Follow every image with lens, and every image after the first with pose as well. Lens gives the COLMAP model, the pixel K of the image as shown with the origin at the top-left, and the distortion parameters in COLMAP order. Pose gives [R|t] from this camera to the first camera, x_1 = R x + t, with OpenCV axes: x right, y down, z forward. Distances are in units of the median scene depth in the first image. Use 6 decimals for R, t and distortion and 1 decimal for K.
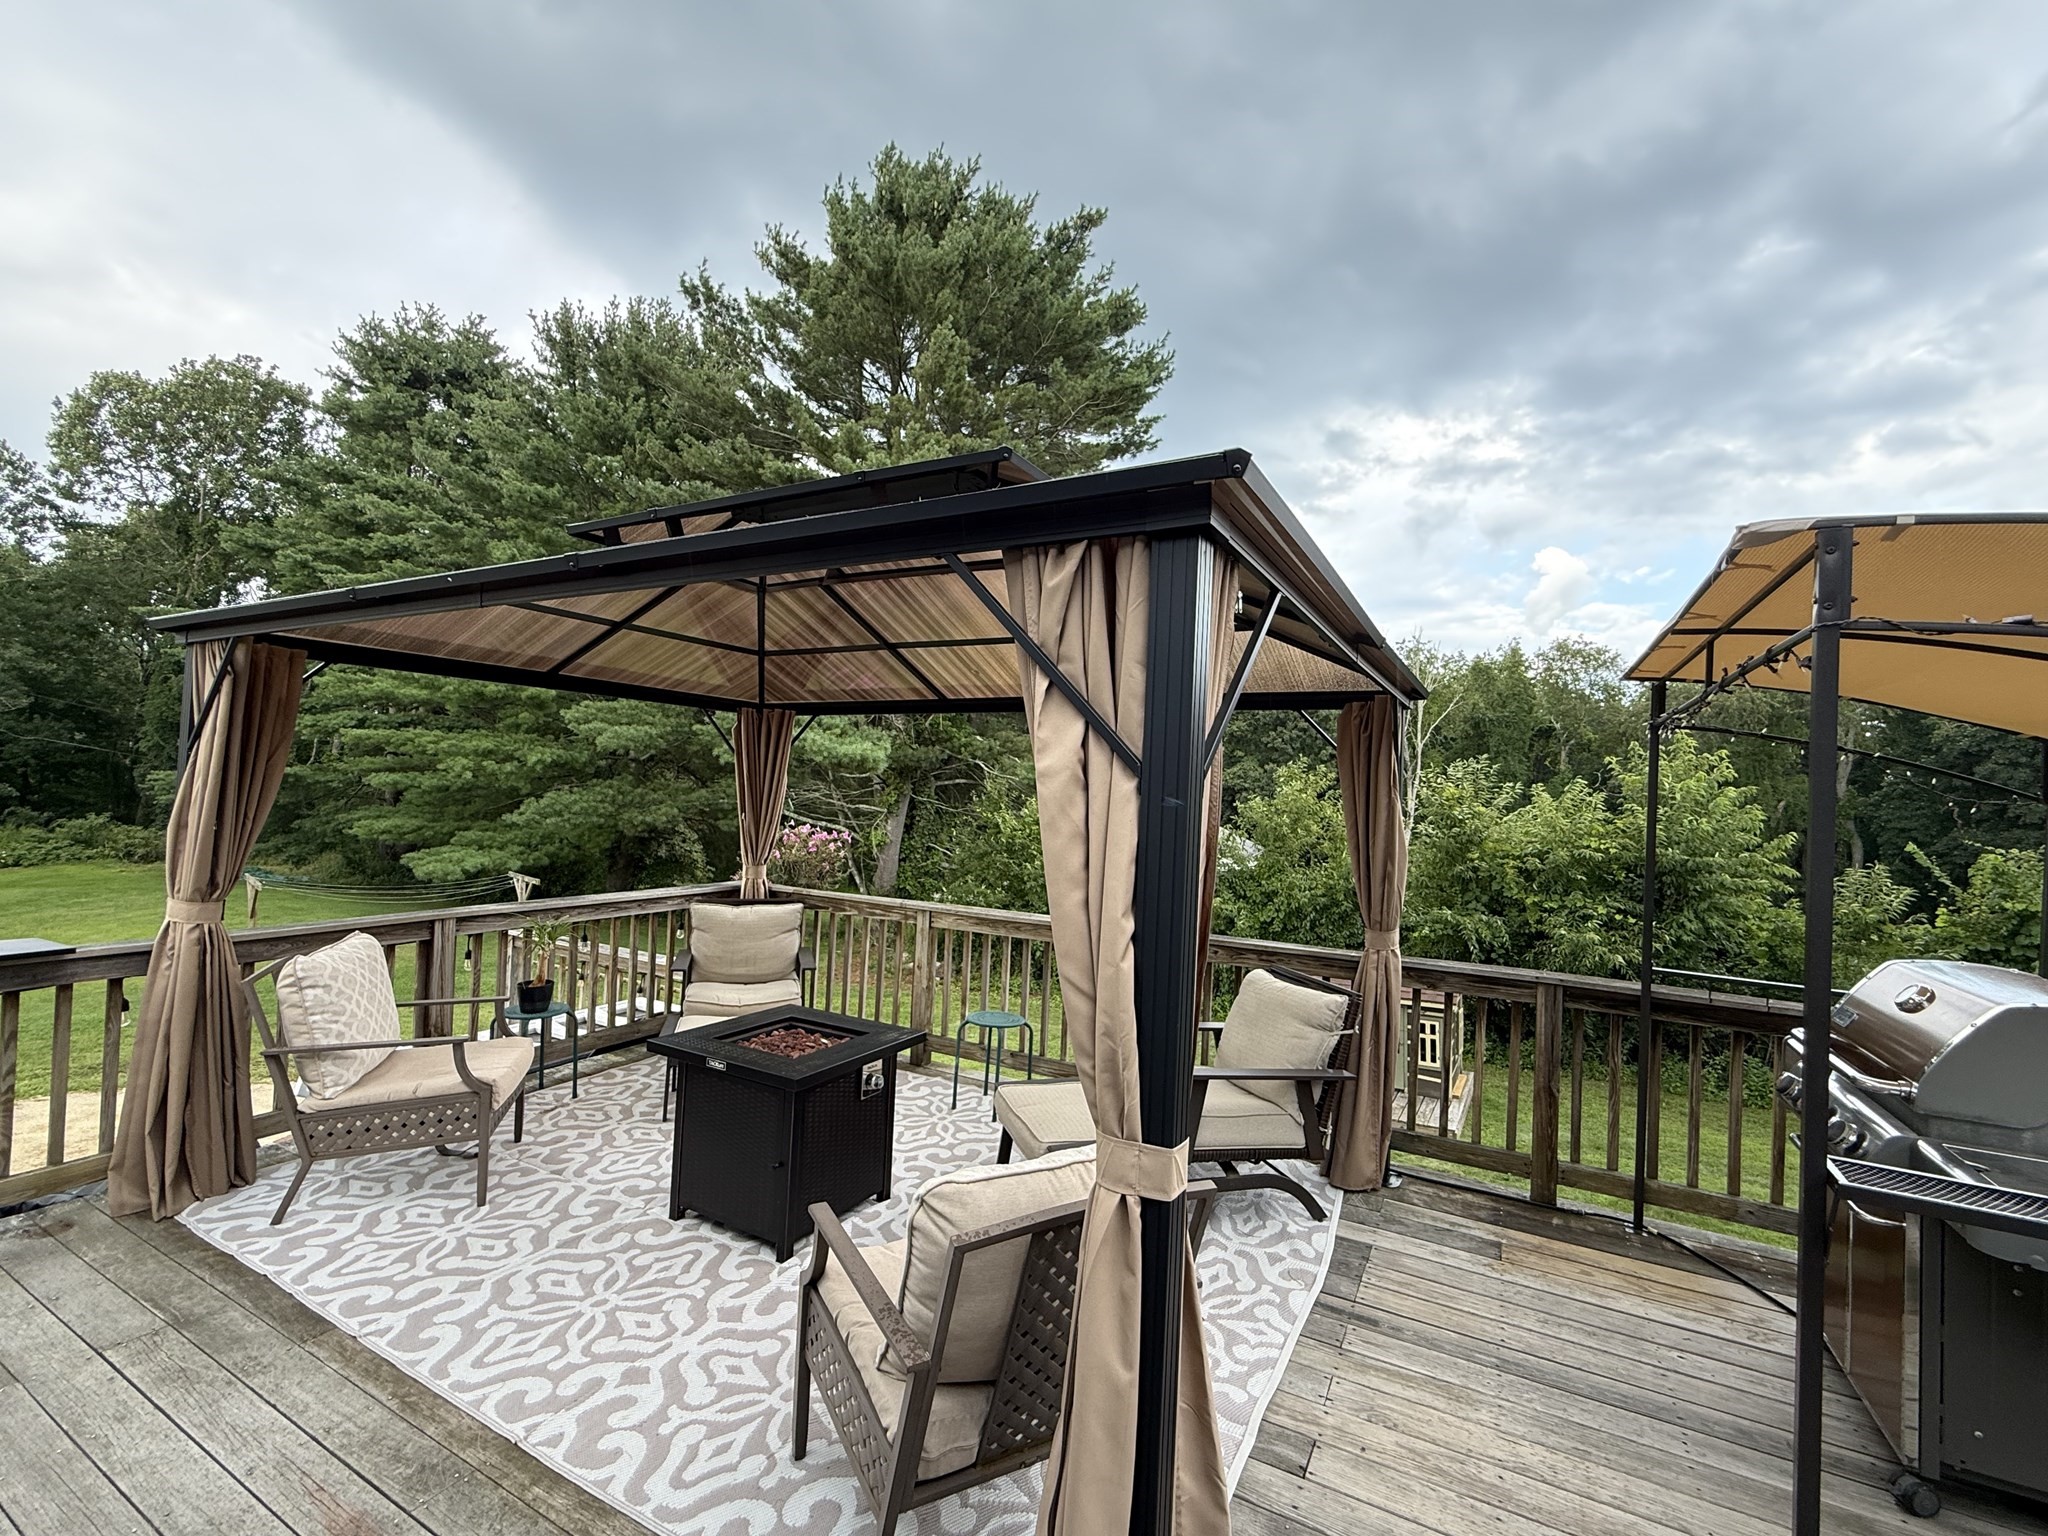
lens RADIAL K [[911.5, 0, 1025.6], [0, 911.5, 777.3], [0, 0, 1]] dist [-0.005031, -0.000172]
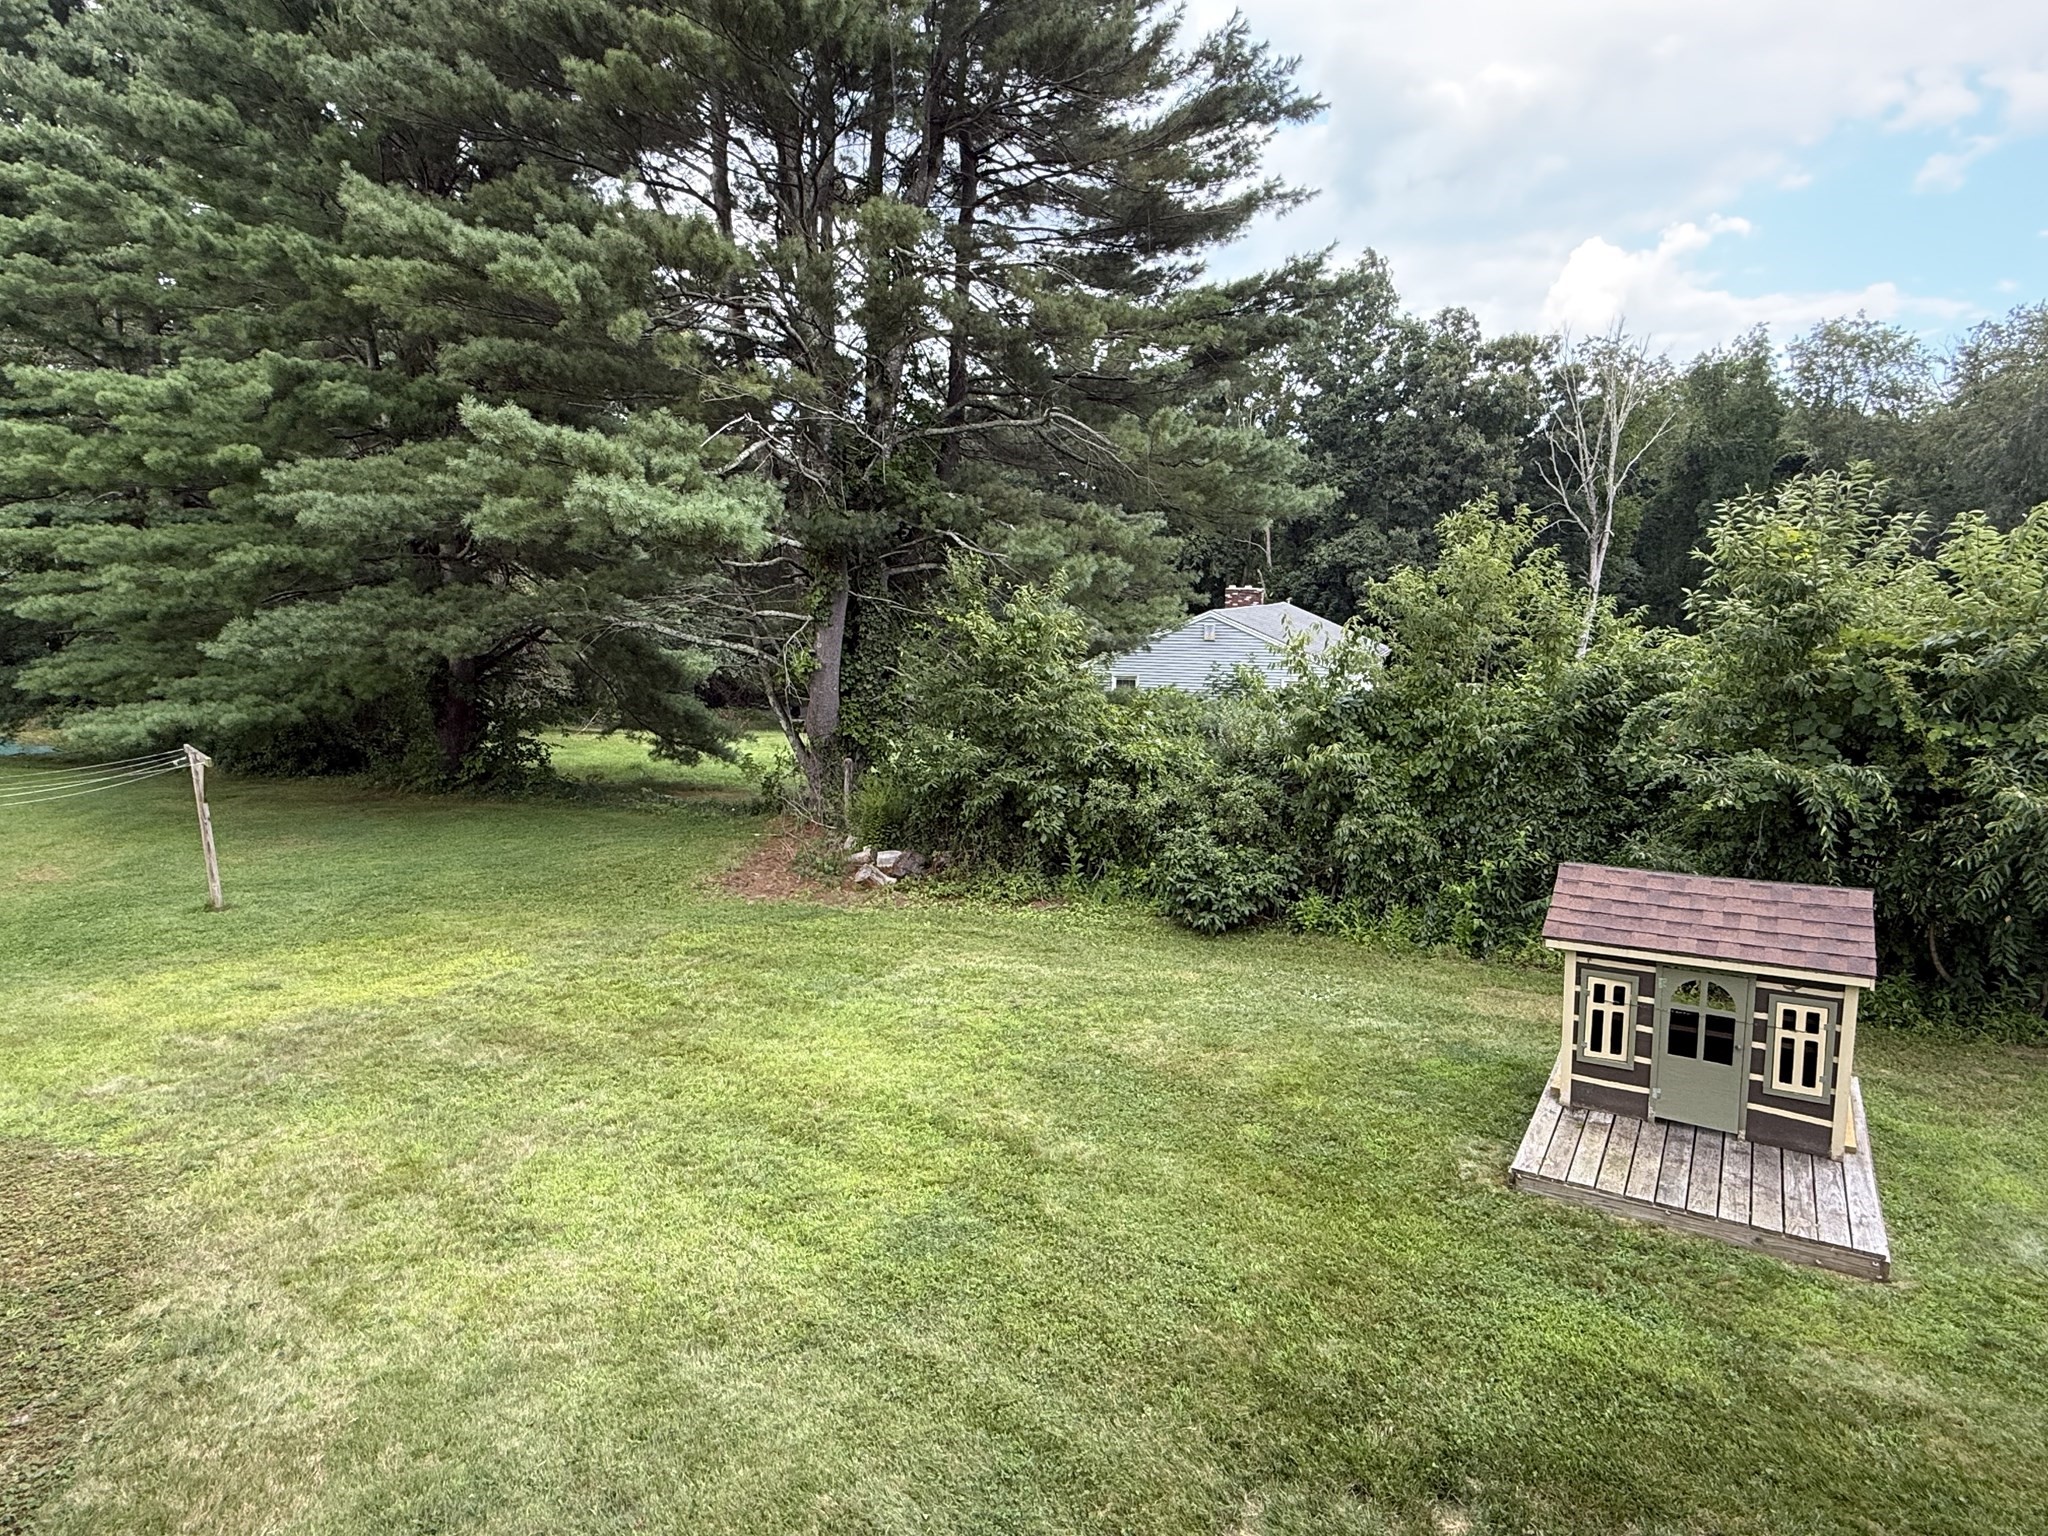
lens RADIAL K [[1131.0, 0, 1032.3], [0, 1131.0, 763.0], [0, 0, 1]] dist [-0.004532, 0.000921]
pose [[0.998427, -0.039334, -0.039962, 0.038113], [0.045528, 0.984686, 0.168287, 0.012566], [0.032730, -0.169842, 0.984928, 0.256487]]
